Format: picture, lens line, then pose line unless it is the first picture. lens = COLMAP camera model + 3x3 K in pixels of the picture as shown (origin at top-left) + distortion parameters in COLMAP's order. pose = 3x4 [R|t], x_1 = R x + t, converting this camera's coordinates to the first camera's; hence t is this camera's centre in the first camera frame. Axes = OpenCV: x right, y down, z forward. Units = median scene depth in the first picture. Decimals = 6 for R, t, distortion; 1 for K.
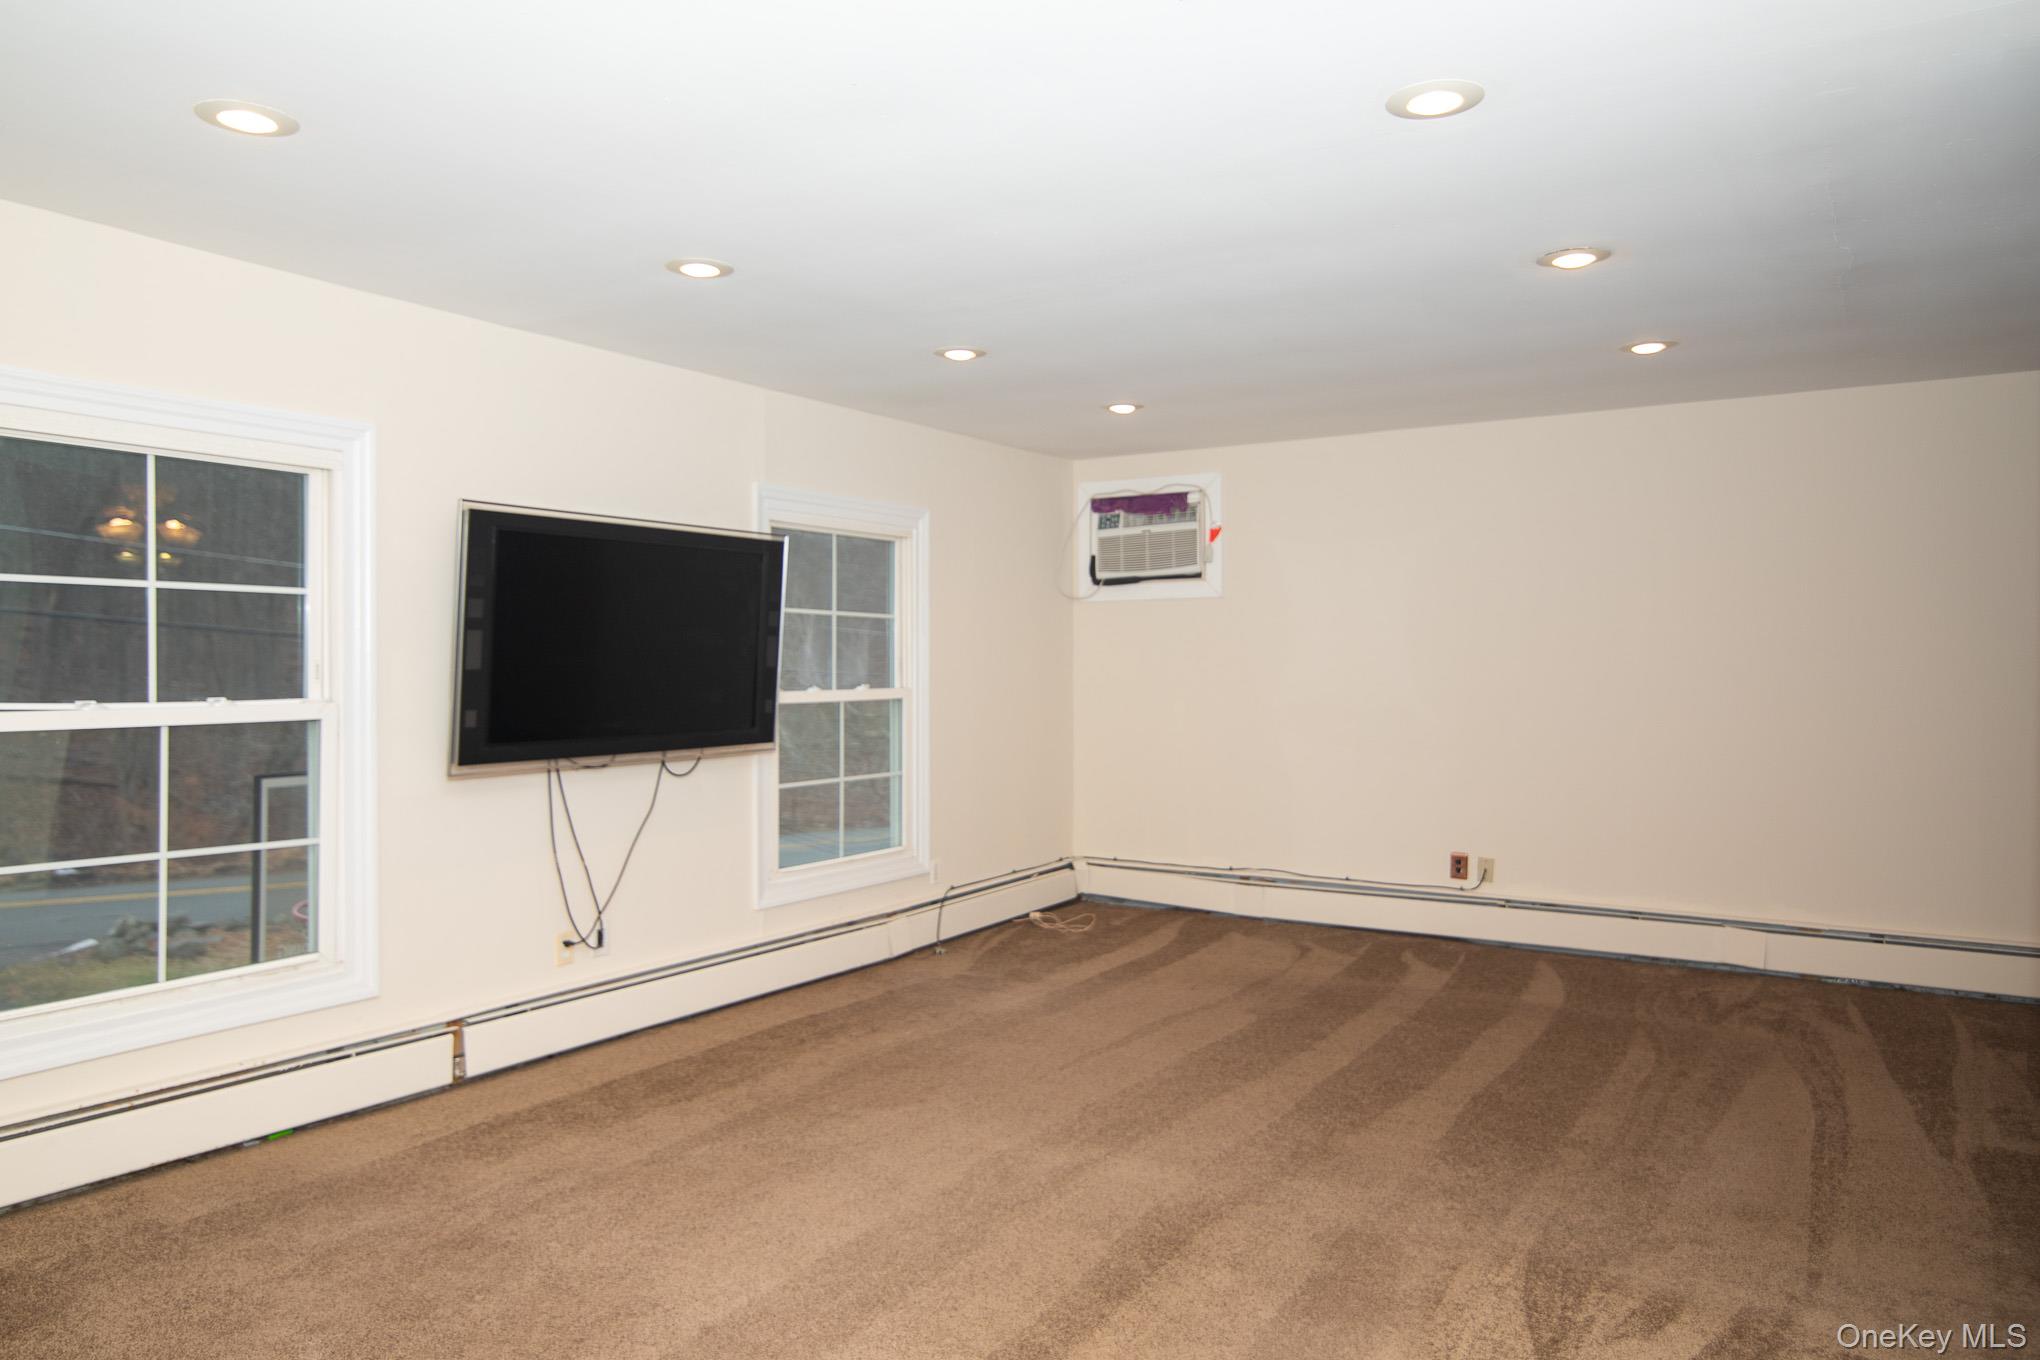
lens RADIAL K [[1358.5, 0, 1027.7], [0, 1358.5, 671.2], [0, 0, 1]] dist [-0.043575, 0.000666]
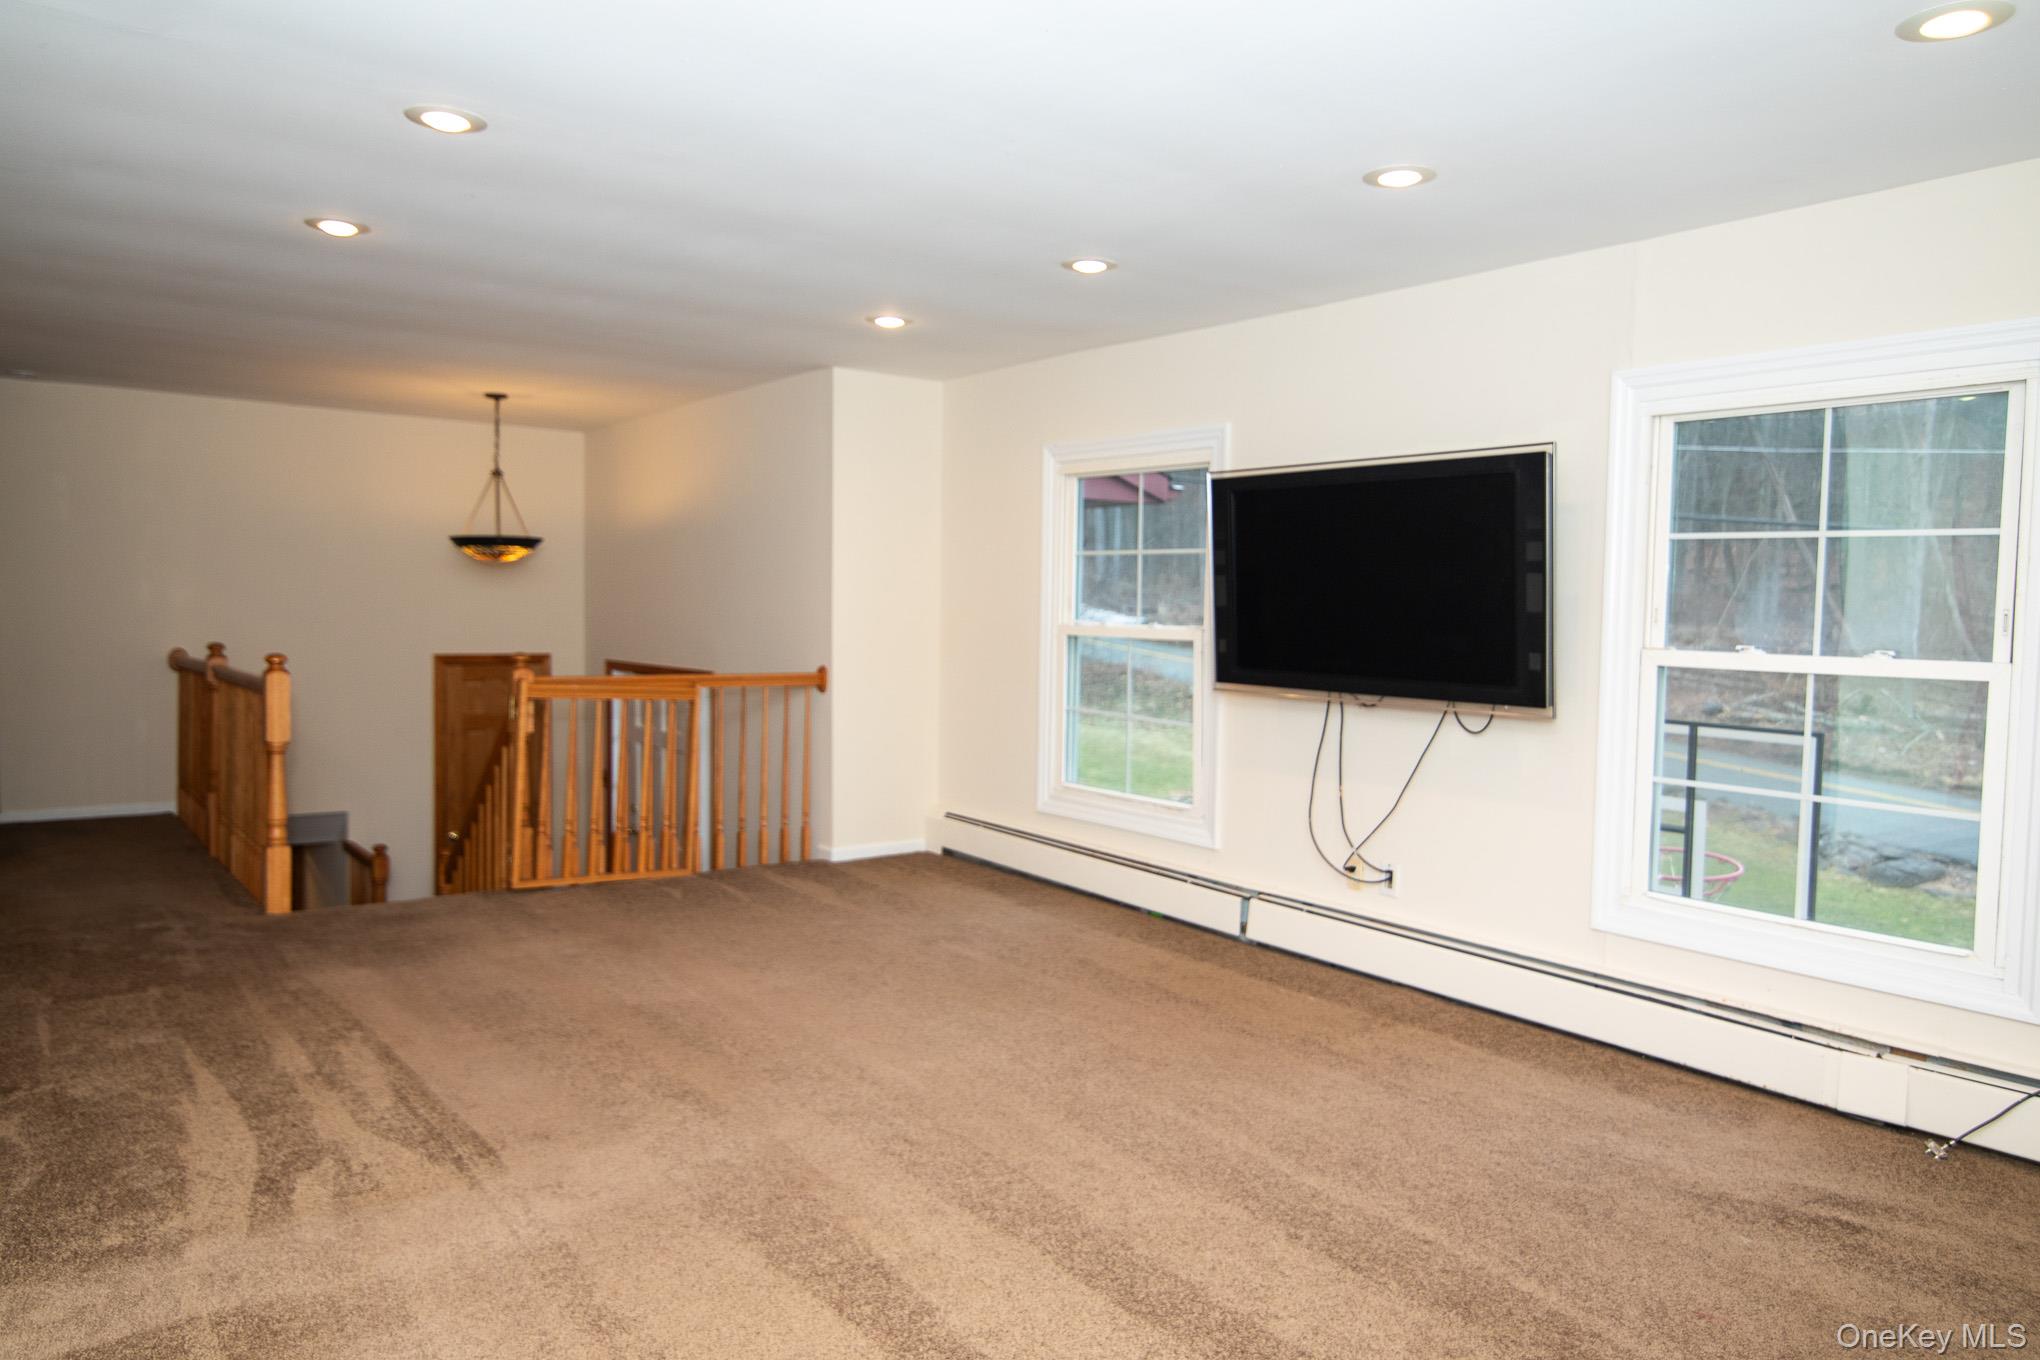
lens RADIAL K [[1358.5, 0, 1027.7], [0, 1358.5, 671.2], [0, 0, 1]] dist [-0.043575, 0.000666]
pose [[-0.347744, 0.050106, -0.936250, 0.729233], [-0.019870, 0.997953, 0.060788, -0.012364], [0.937379, 0.039742, -0.346037, 1.116518]]
